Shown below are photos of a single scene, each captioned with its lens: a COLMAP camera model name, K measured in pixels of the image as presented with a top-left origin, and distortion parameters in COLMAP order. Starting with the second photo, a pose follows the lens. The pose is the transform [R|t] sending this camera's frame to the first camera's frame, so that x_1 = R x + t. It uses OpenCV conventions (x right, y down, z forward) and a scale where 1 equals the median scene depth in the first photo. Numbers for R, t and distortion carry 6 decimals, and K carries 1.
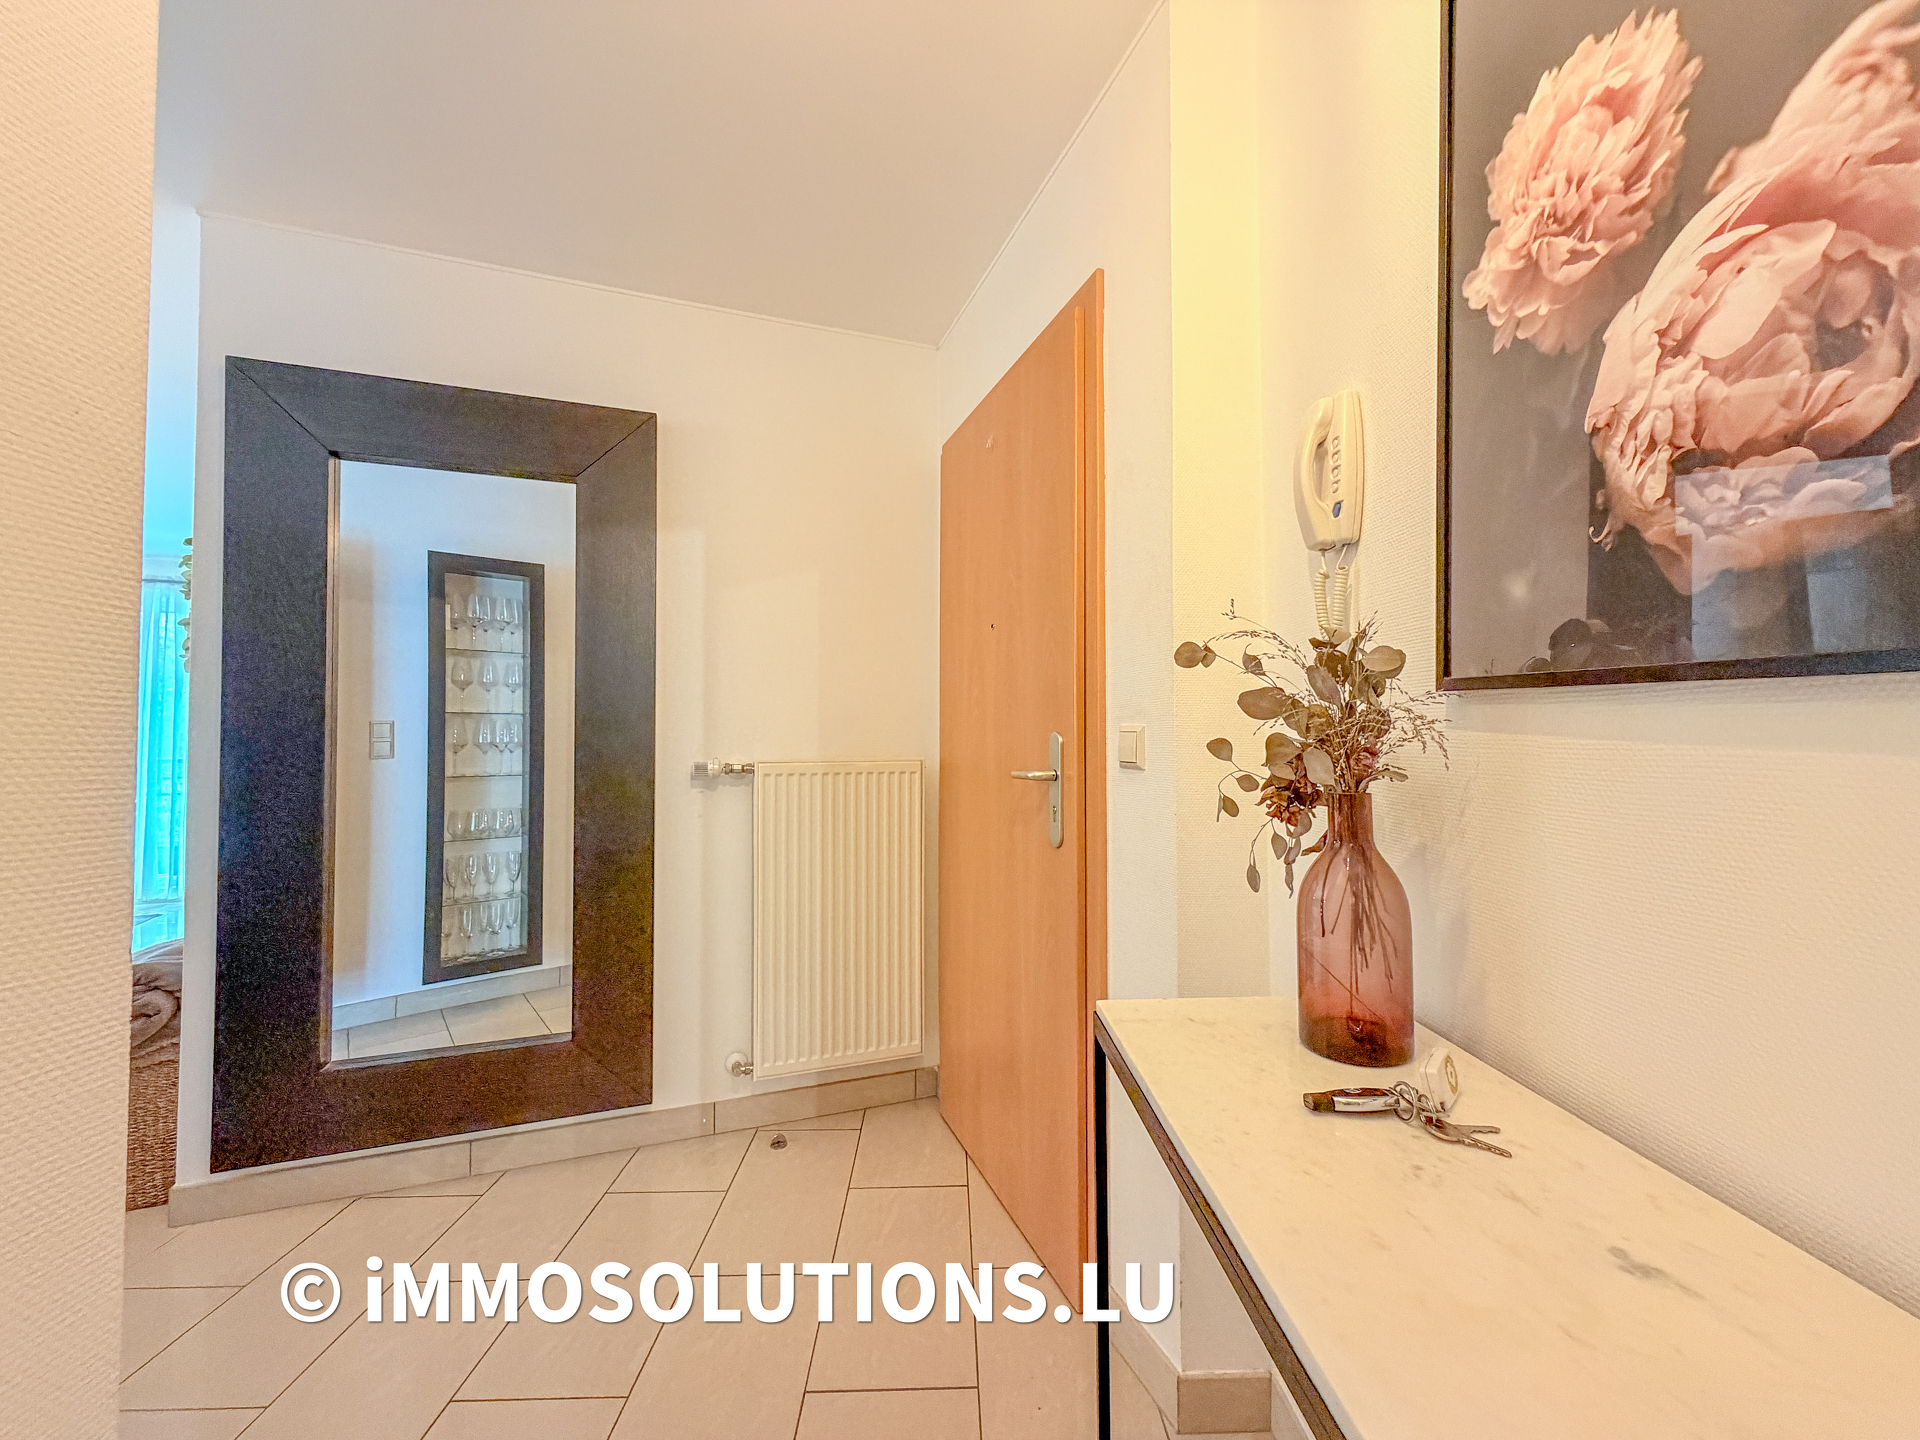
lens RADIAL K [[770.4, 0, 968.1], [0, 770.4, 720.1], [0, 0, 1]] dist [0.002591, -0.000460]
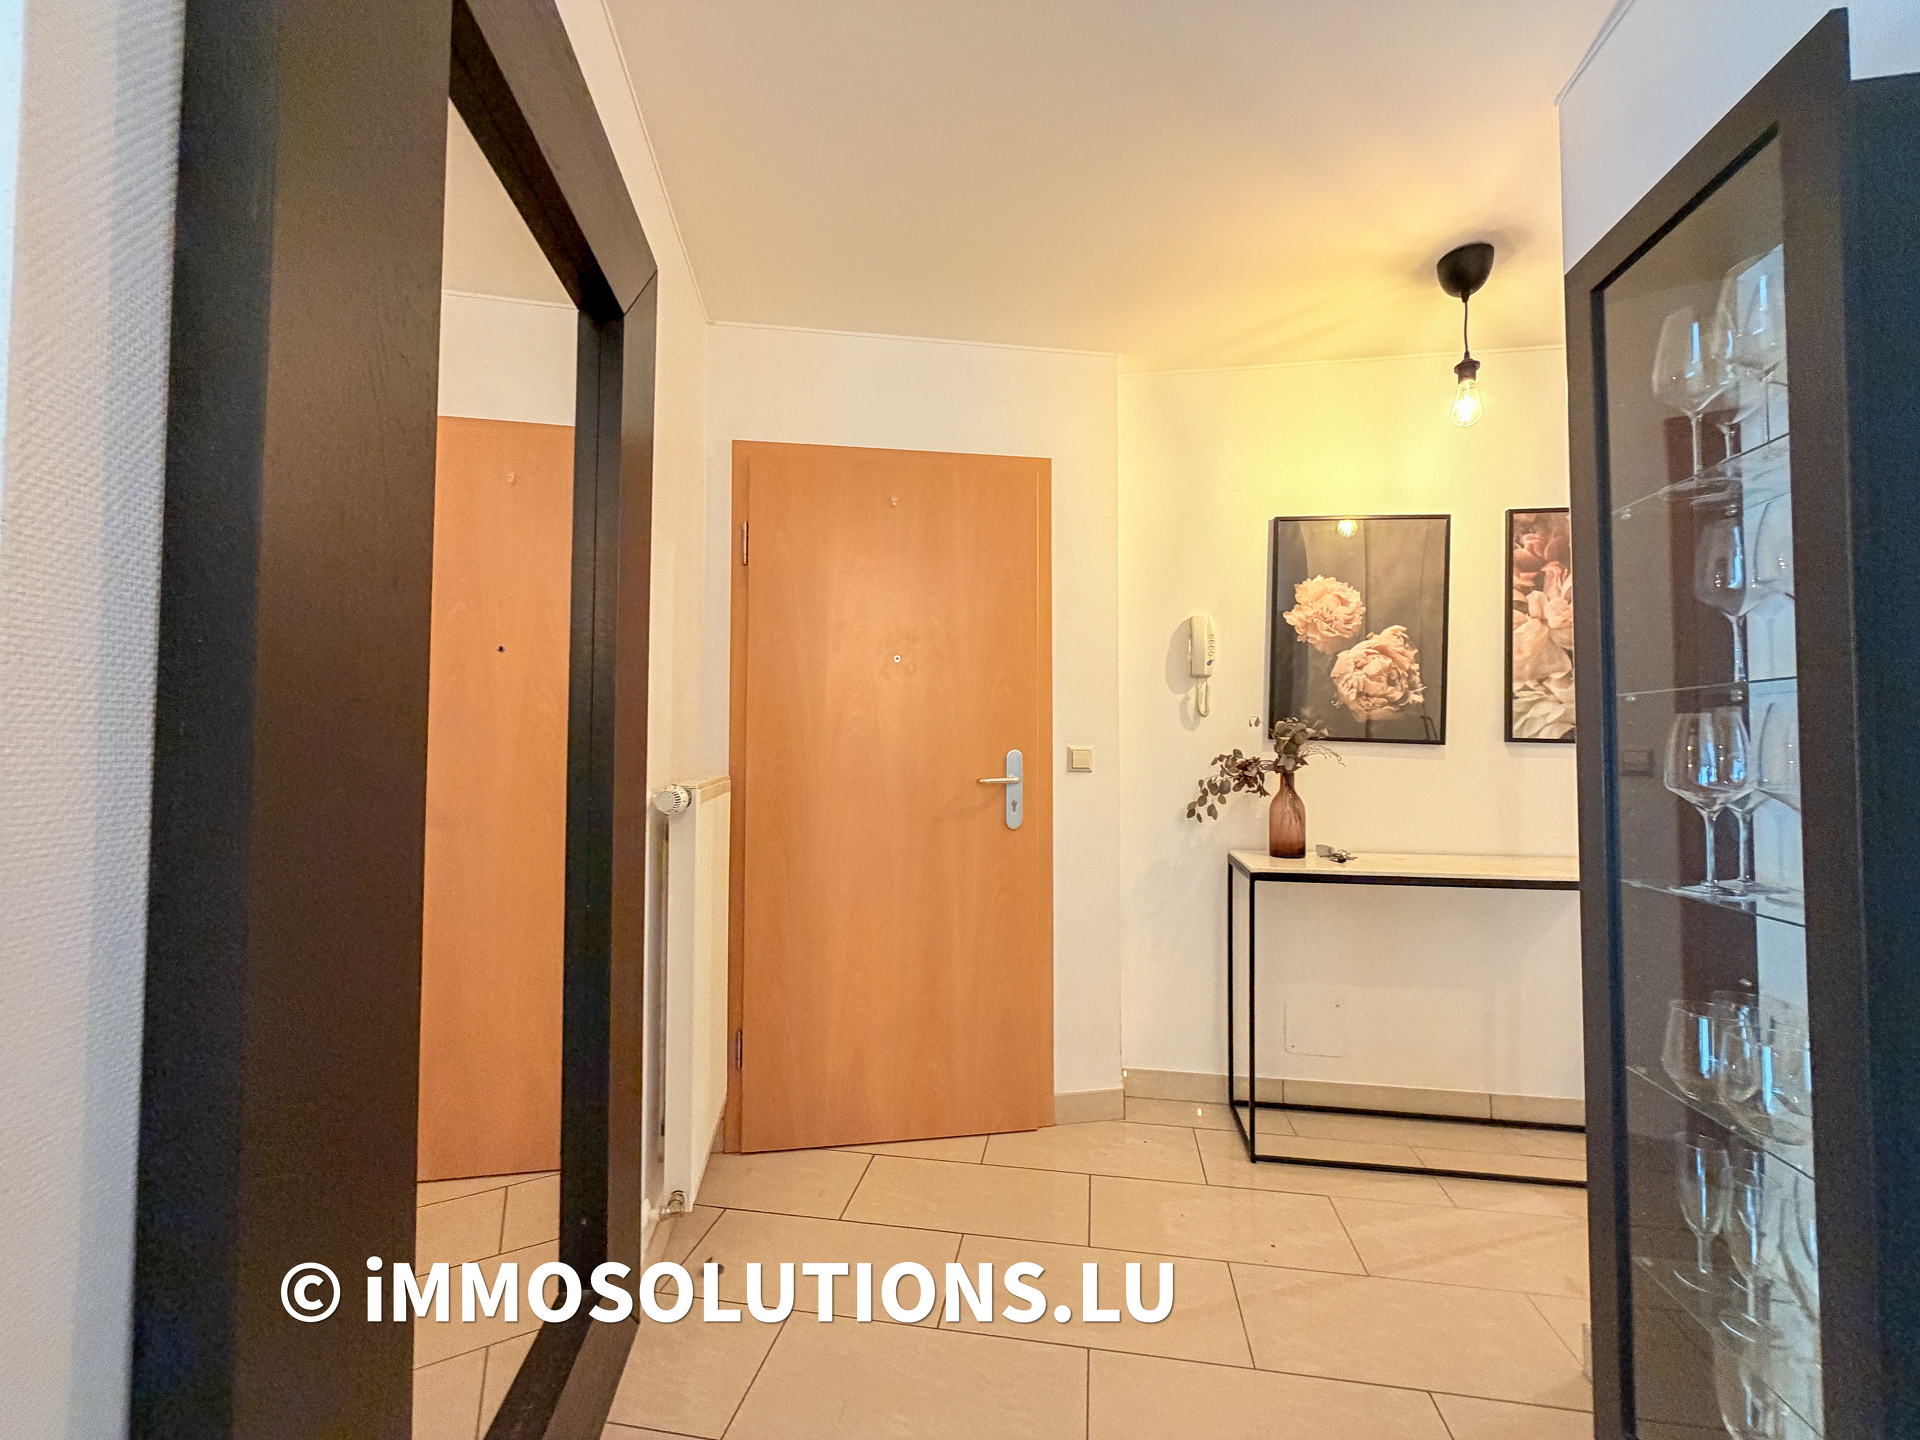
lens RADIAL K [[770.4, 0, 968.1], [0, 770.4, 720.1], [0, 0, 1]] dist [0.002591, -0.000460]
pose [[0.186965, 0.019754, 0.982168, -3.639269], [-0.023949, 0.999592, -0.015546, -0.048966], [-0.982075, -0.020616, 0.187362, 2.220366]]
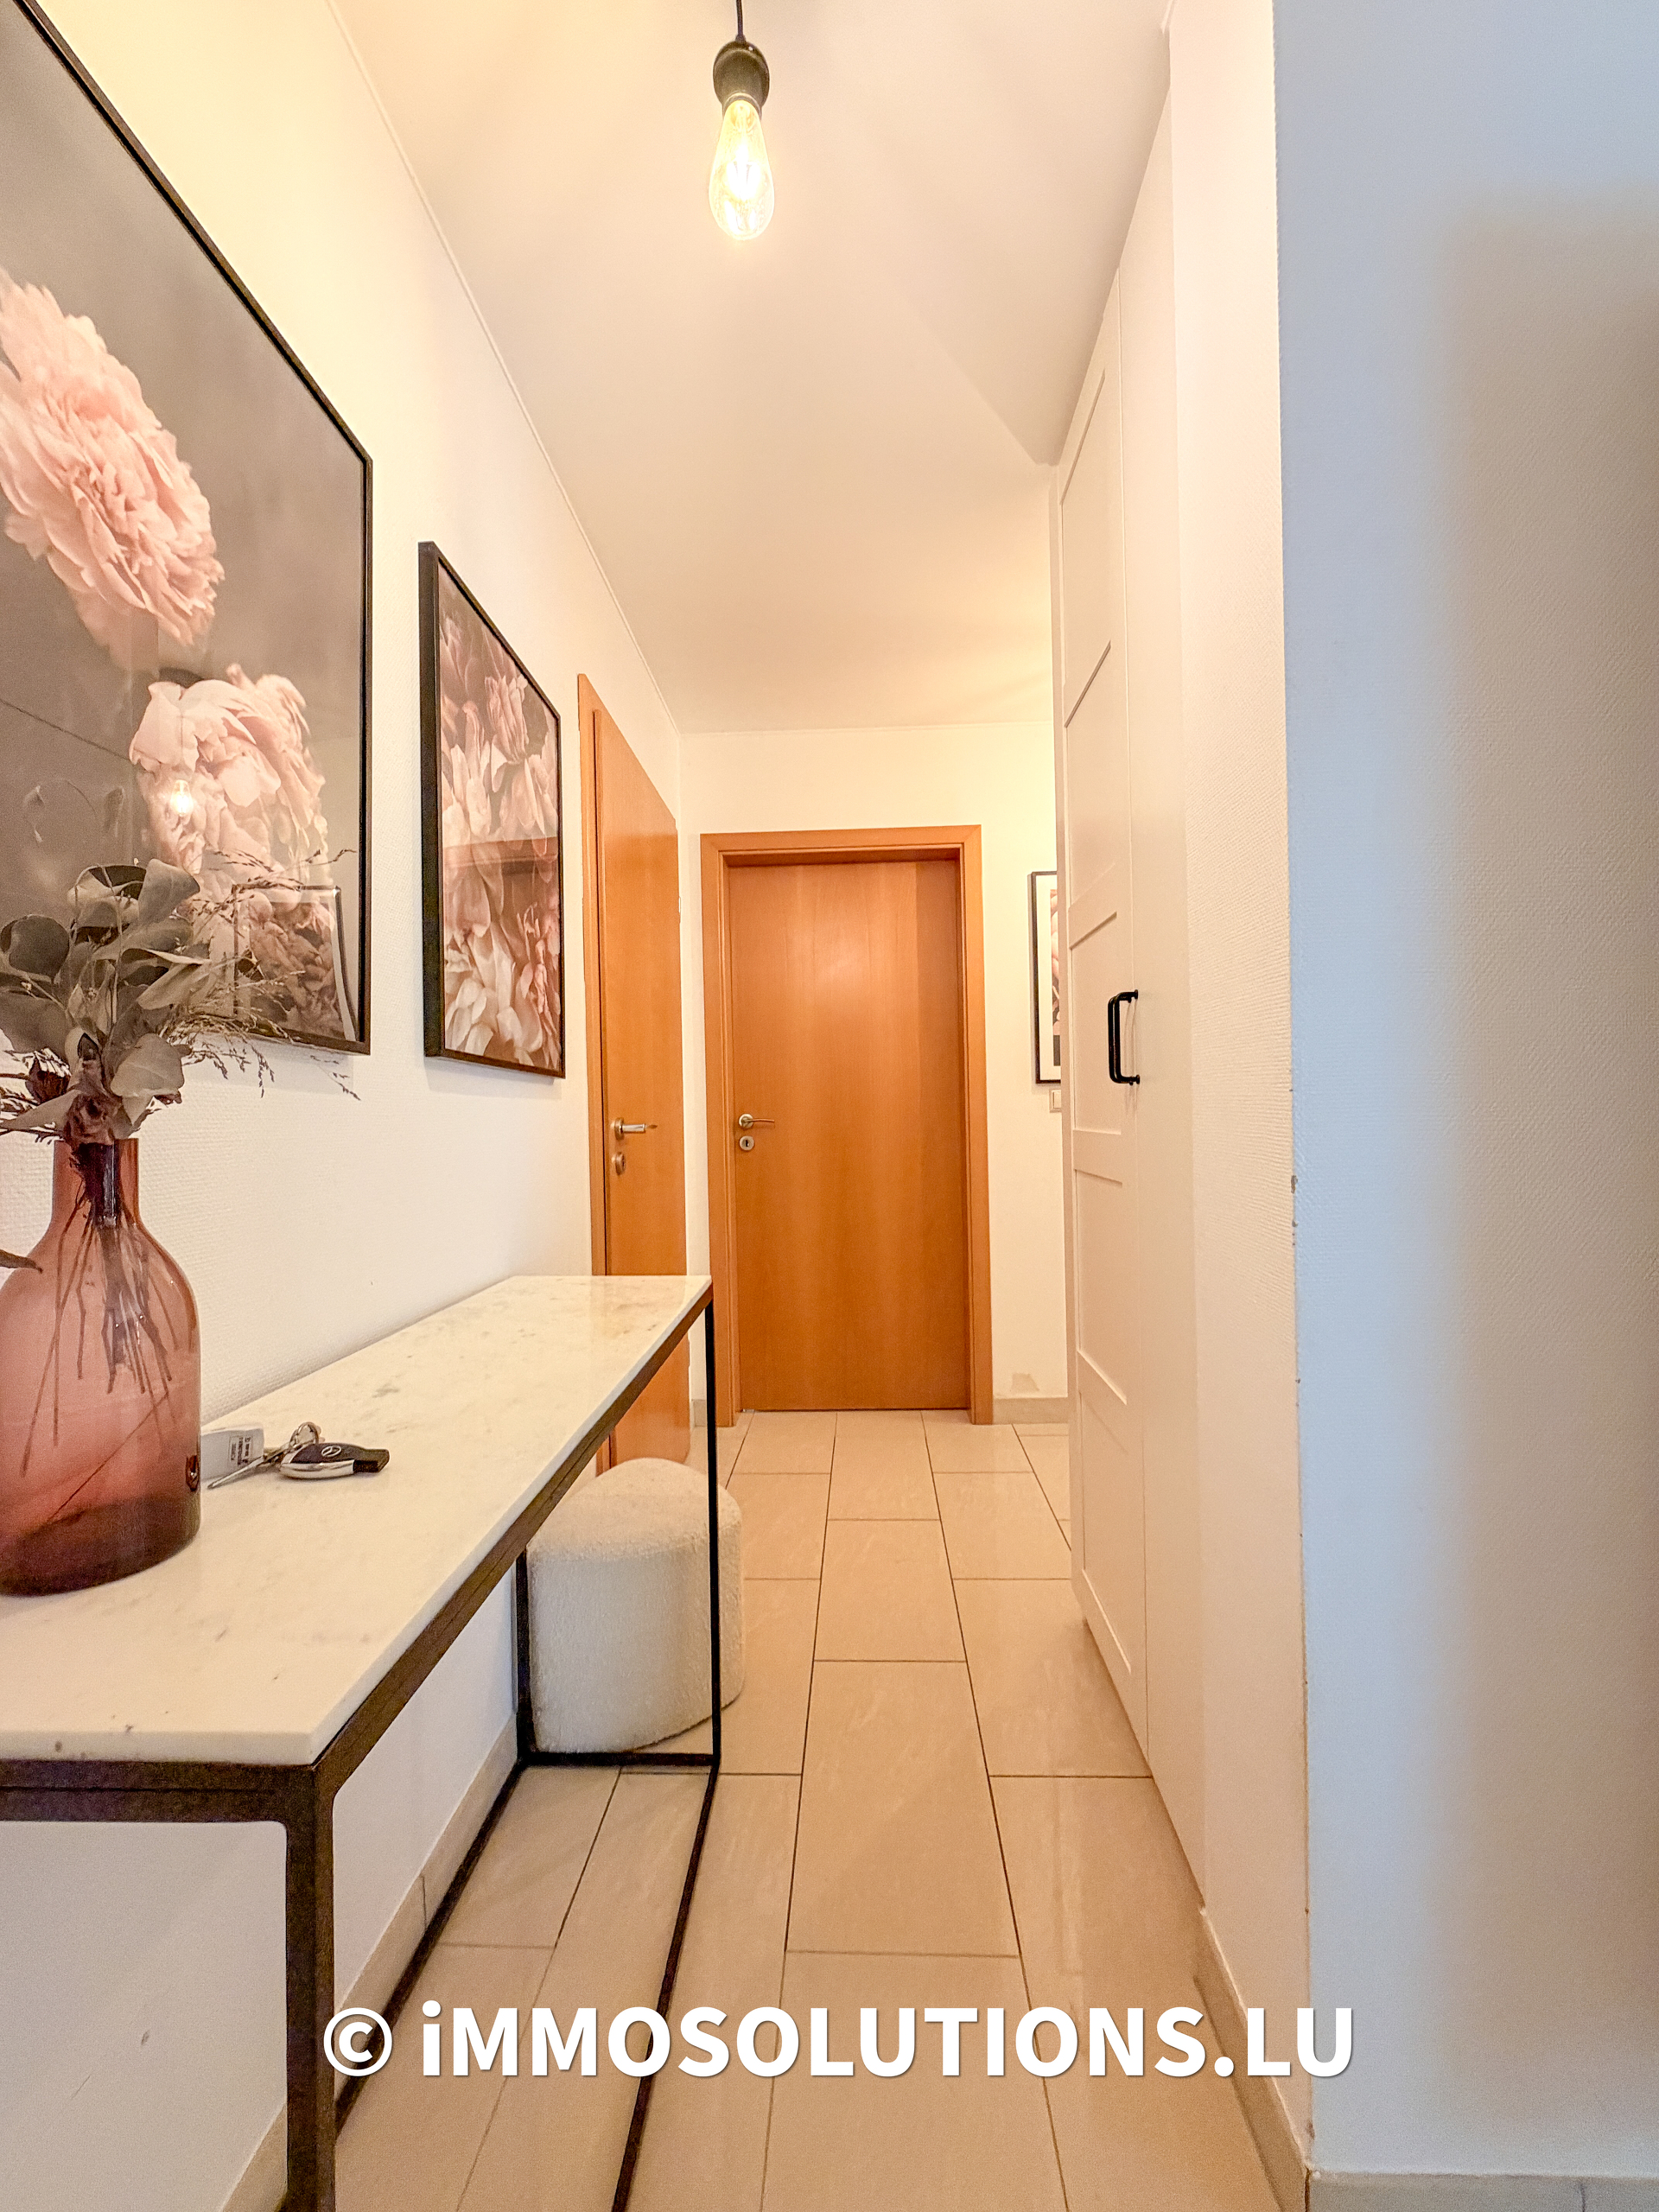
lens RADIAL K [[882.6, 0, 829.5], [0, 882.6, 1106.0], [0, 0, 1]] dist [0.002818, 0.000002]
pose [[-0.997533, 0.018969, 0.067586, -0.176593], [0.017022, 0.999427, -0.029264, 0.128749], [-0.068103, -0.028041, -0.997284, 2.201670]]
